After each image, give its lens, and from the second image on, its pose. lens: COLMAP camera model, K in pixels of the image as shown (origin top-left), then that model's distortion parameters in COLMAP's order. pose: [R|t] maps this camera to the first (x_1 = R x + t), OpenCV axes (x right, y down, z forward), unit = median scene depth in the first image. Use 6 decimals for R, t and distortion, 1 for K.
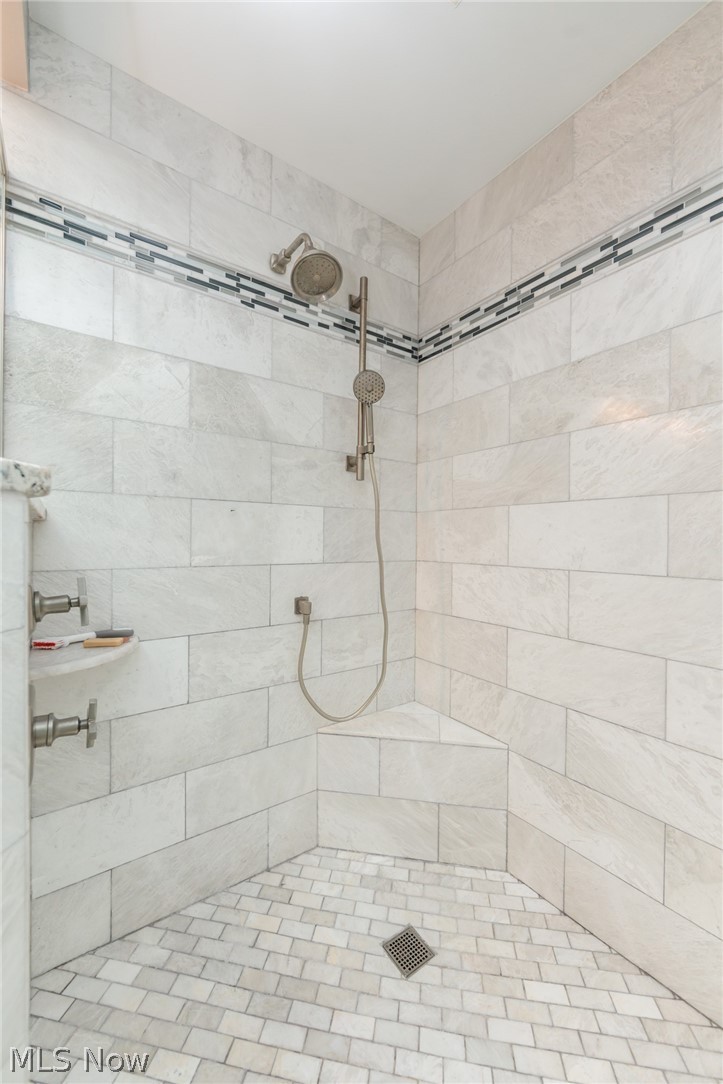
lens RADIAL K [[420.5, 0, 361.5], [0, 420.5, 542.0], [0, 0, 1]] dist [-0.002058, -0.000396]
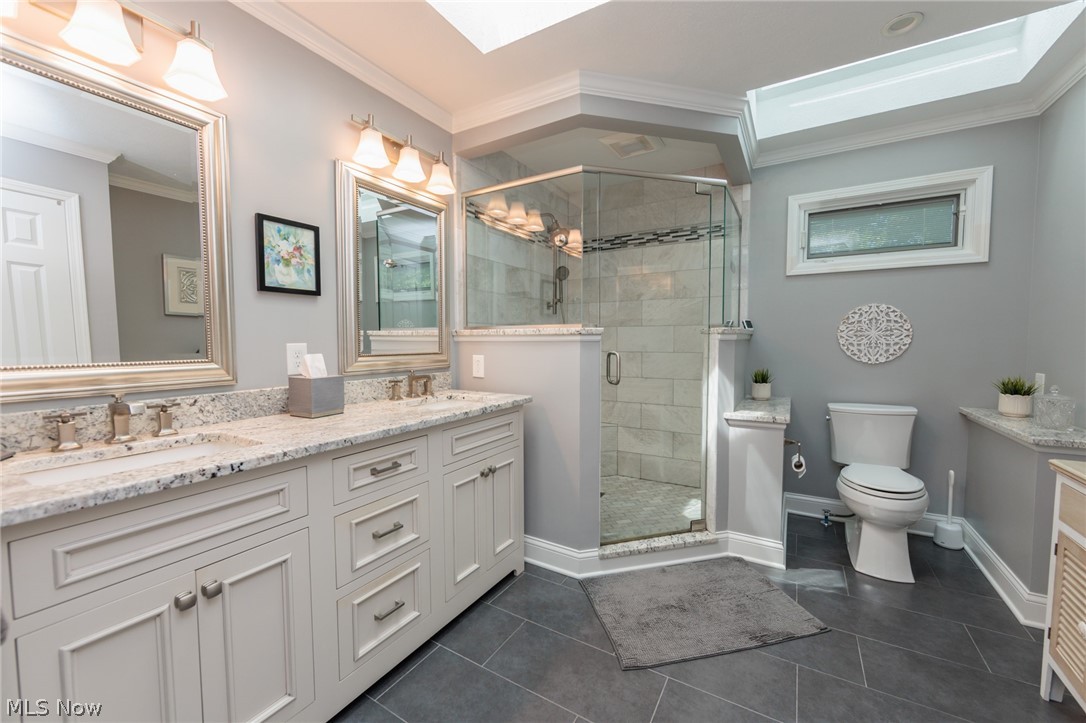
lens RADIAL K [[421.2, 0, 543.0], [0, 421.2, 361.5], [0, 0, 1]] dist [-0.002058, -0.000396]
pose [[0.916037, -0.033066, 0.399729, -1.159357], [0.014698, 0.998694, 0.048930, -0.012104], [-0.400825, -0.038946, 0.915326, -1.207593]]
